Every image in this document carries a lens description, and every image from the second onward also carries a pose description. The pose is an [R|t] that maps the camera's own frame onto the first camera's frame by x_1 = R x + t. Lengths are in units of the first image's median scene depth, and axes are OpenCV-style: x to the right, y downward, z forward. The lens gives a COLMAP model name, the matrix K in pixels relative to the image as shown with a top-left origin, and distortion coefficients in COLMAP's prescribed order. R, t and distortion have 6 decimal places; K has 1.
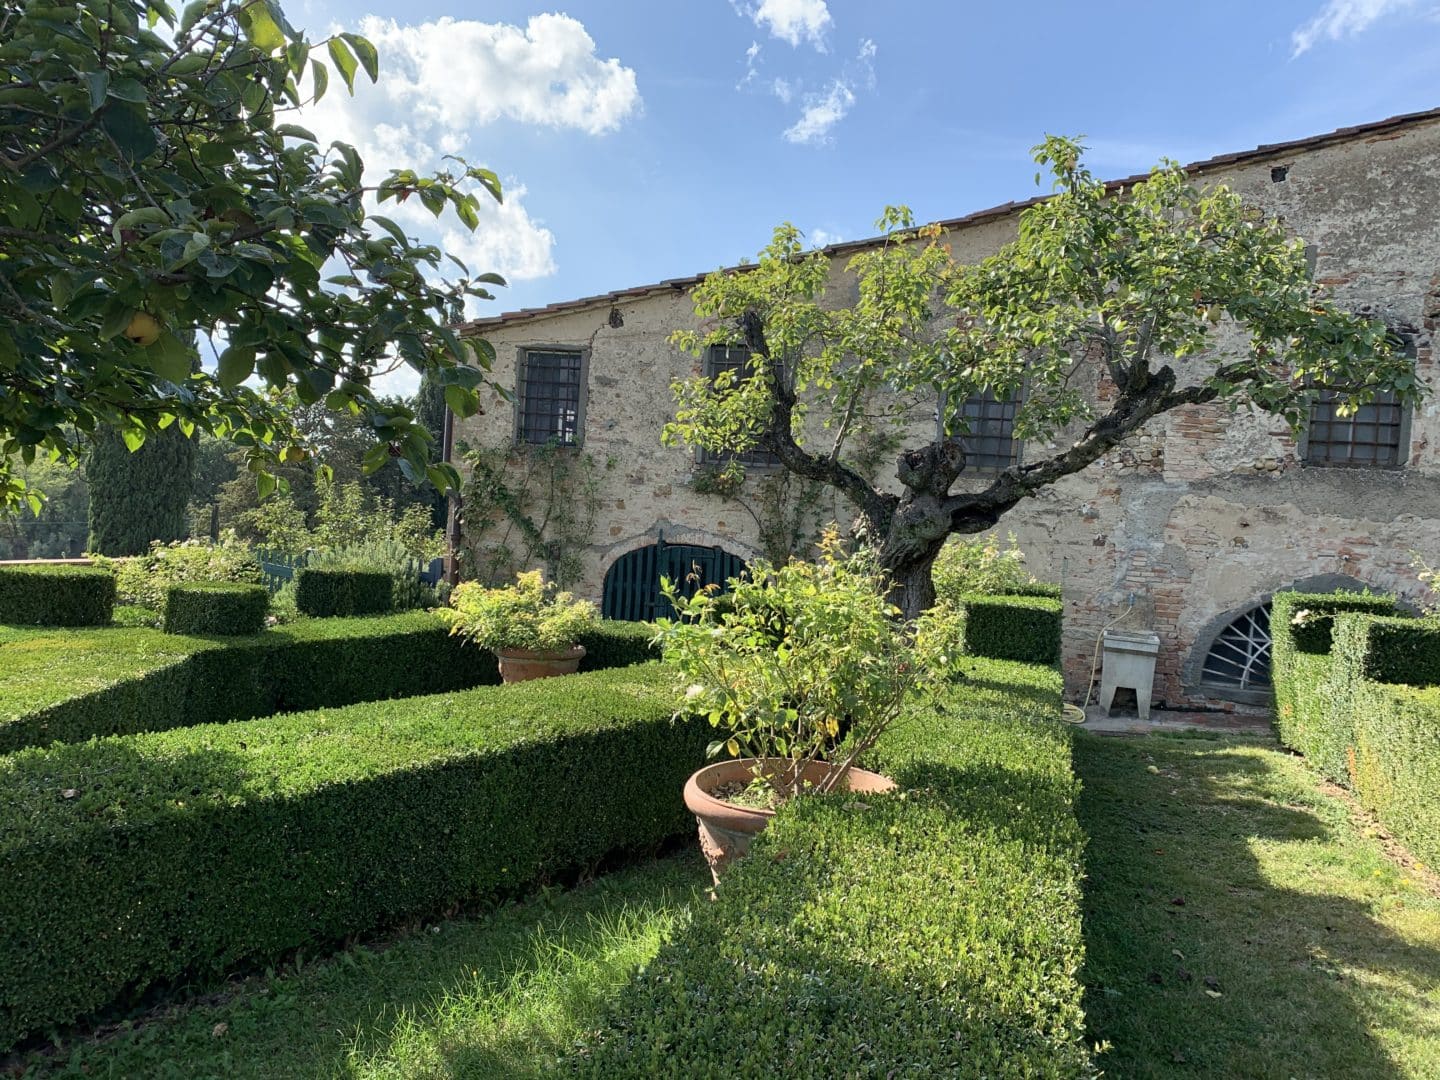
lens RADIAL K [[1089.9, 0, 718.9], [0, 1089.9, 531.7], [0, 0, 1]] dist [0.000189, -0.000653]
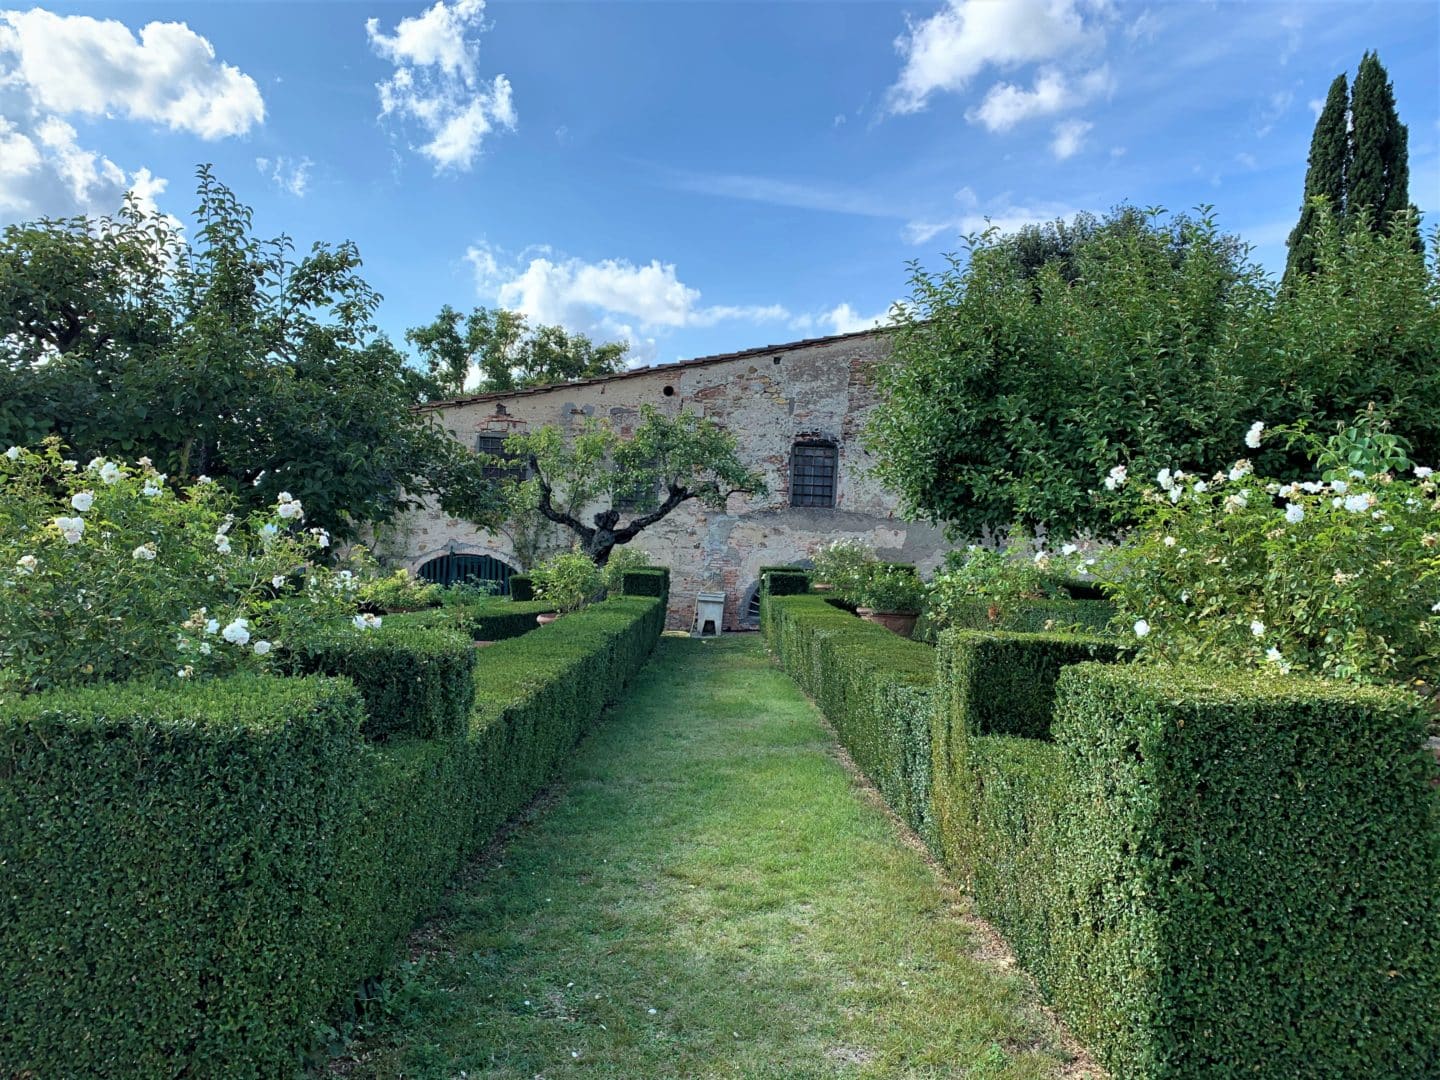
lens RADIAL K [[1089.9, 0, 719.3], [0, 1089.9, 537.3], [0, 0, 1]] dist [0.000189, -0.000653]
pose [[0.959069, -0.022541, 0.282273, -0.160595], [0.024465, 0.999695, -0.003293, 0.000257], [-0.282112, 0.010064, 0.959329, -0.891568]]
